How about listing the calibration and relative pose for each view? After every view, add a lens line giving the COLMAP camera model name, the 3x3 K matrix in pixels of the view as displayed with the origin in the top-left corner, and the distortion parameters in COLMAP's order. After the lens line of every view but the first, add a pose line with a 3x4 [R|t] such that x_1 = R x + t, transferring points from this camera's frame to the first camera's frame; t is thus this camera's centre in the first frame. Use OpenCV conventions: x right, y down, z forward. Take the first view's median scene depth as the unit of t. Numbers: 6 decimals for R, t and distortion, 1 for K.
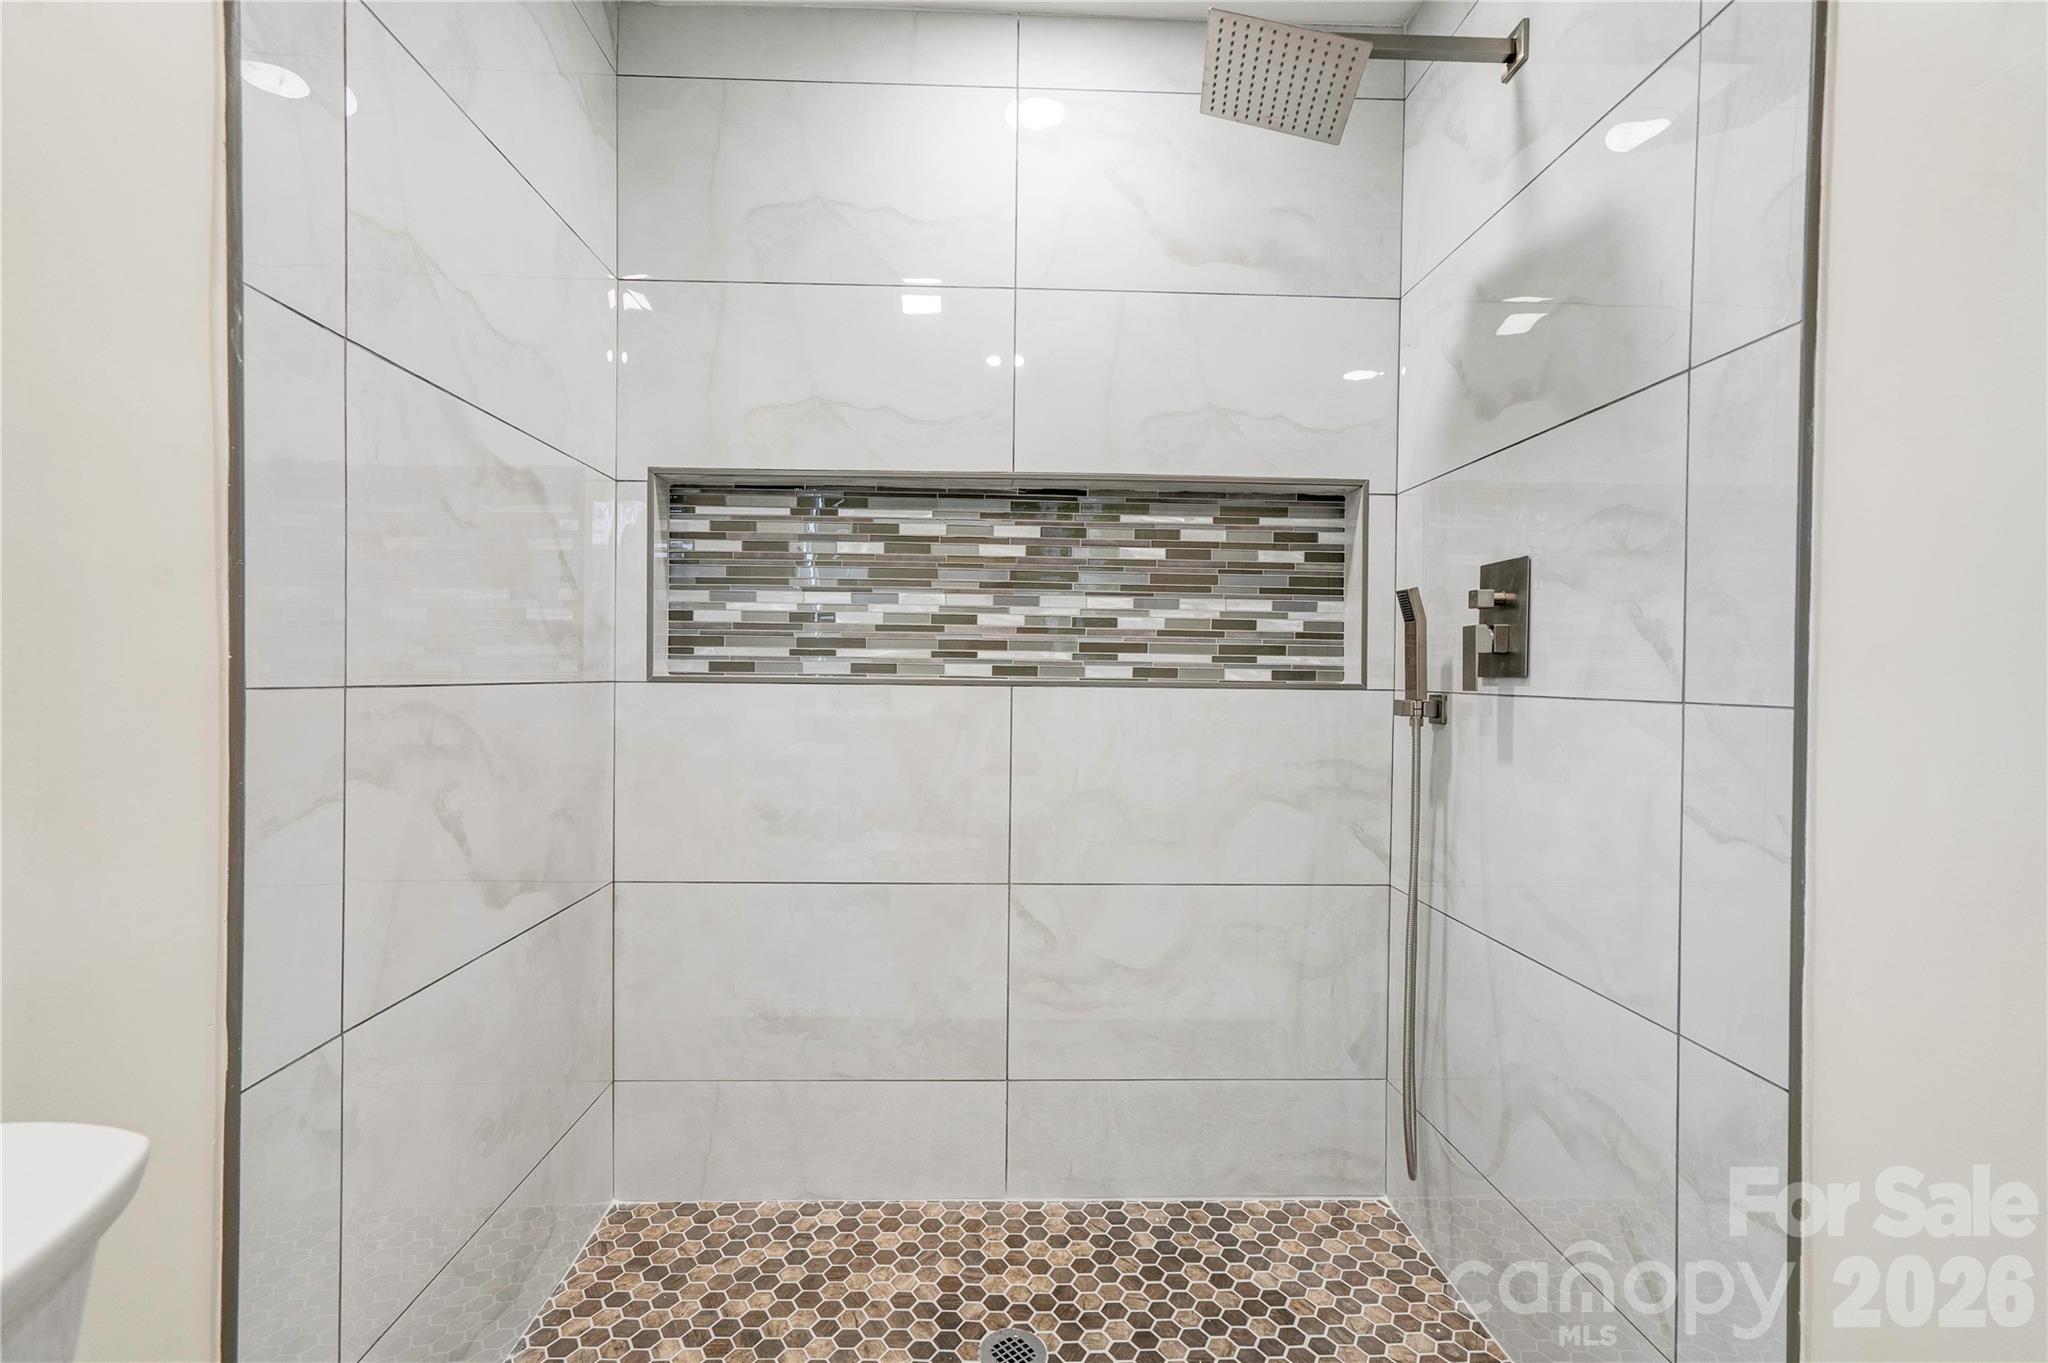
lens RADIAL K [[943.1, 0, 1002.2], [0, 943.1, 679.2], [0, 0, 1]] dist [0.003414, 0.004187]
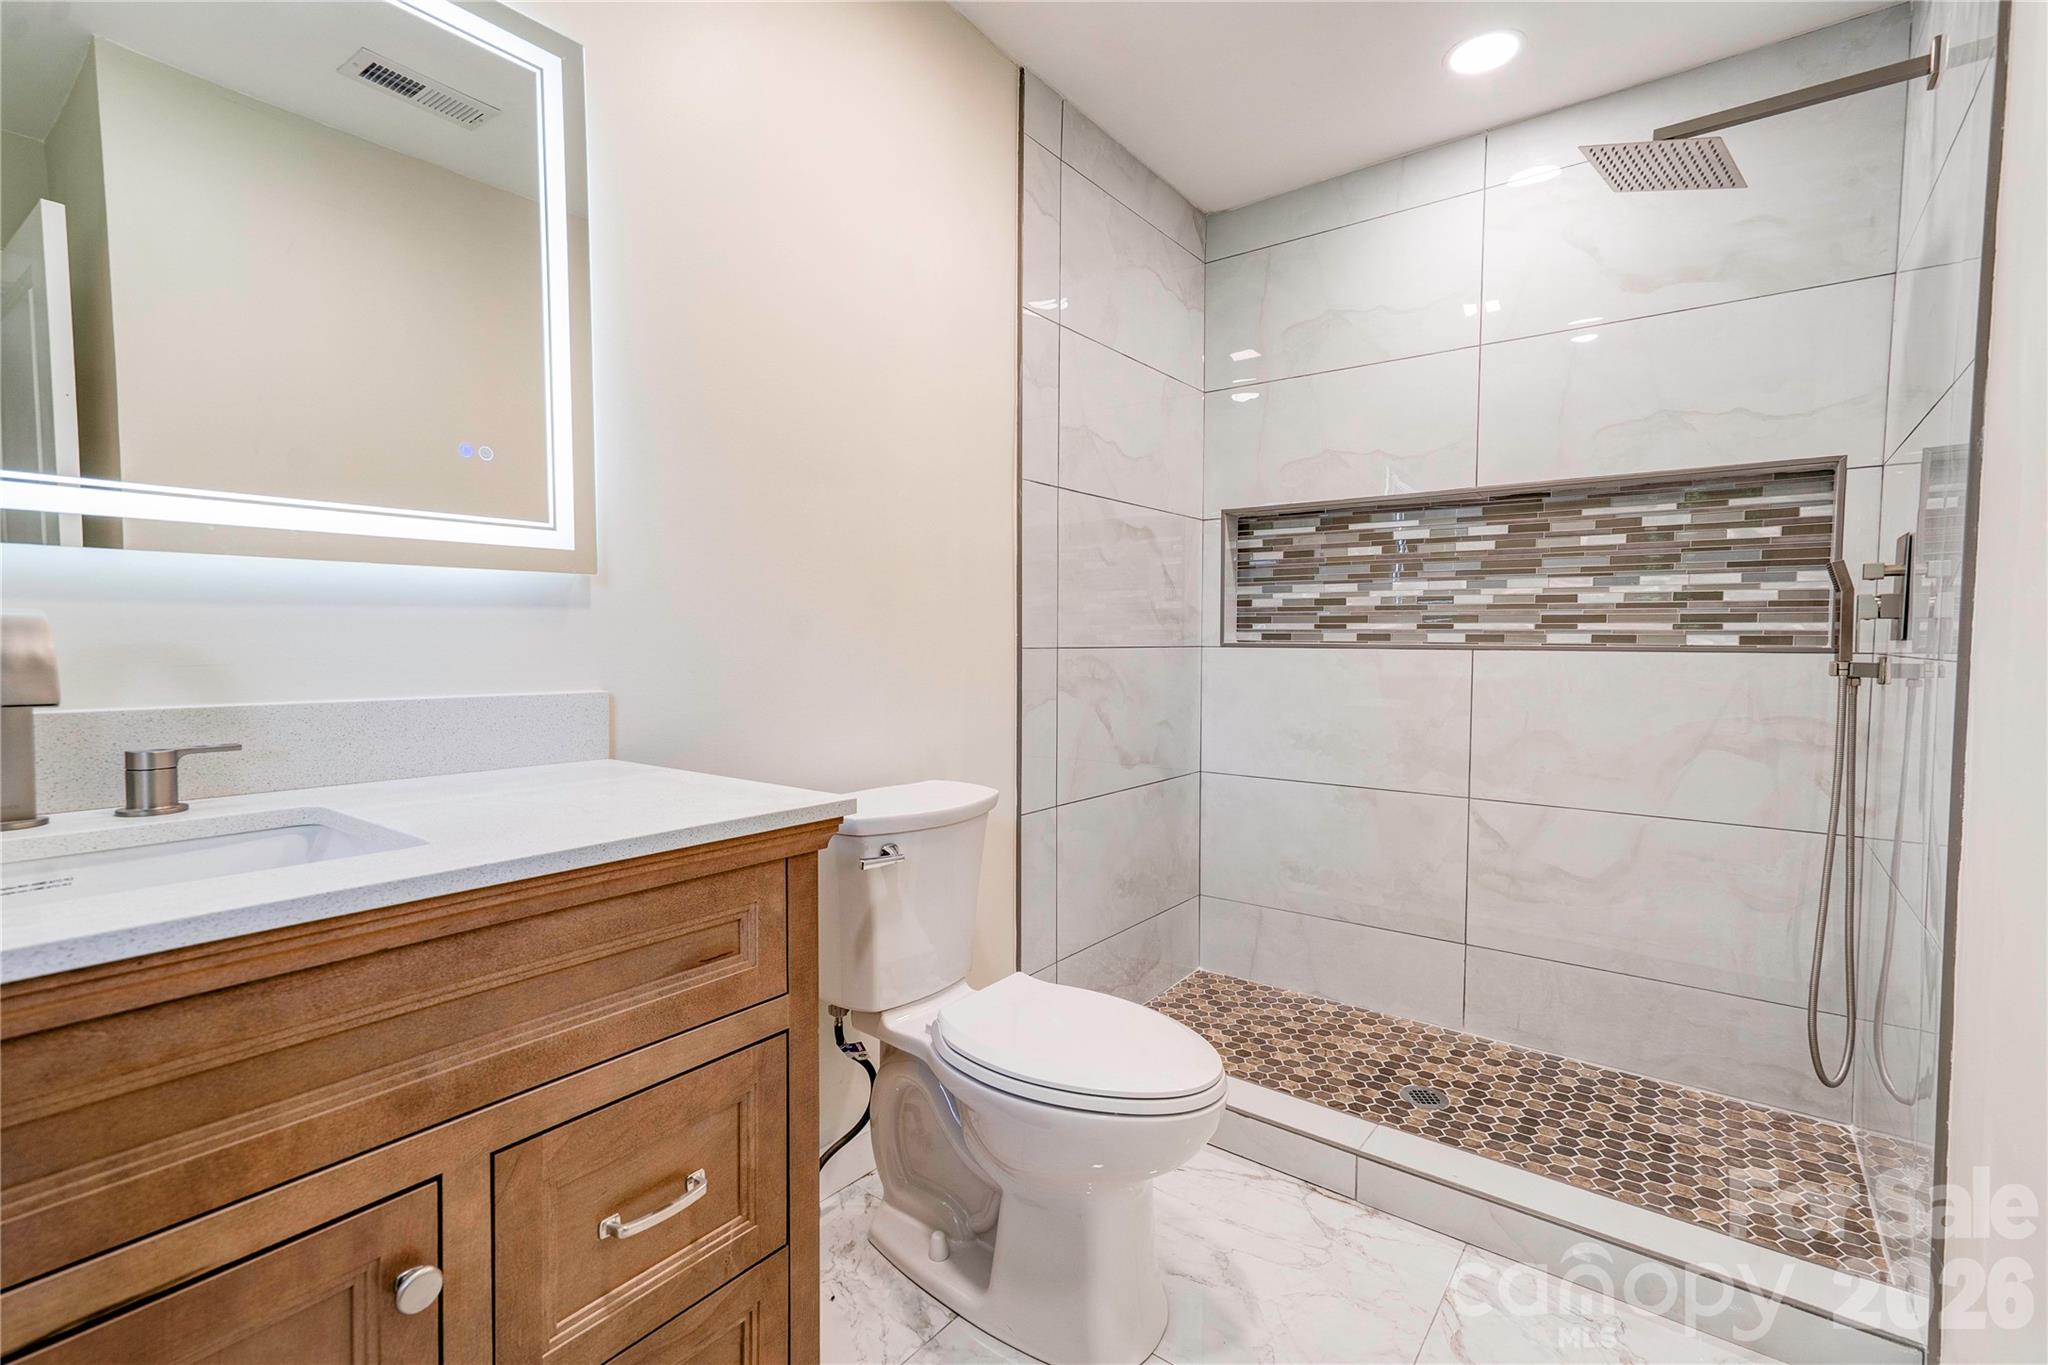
lens RADIAL K [[943.1, 0, 1022.1], [0, 943.1, 685.5], [0, 0, 1]] dist [0.003414, 0.004187]
pose [[0.780642, 0.024053, -0.624515, 0.354608], [-0.000301, 0.999273, 0.038110, 0.007535], [0.624978, -0.029563, 0.780082, -0.441985]]
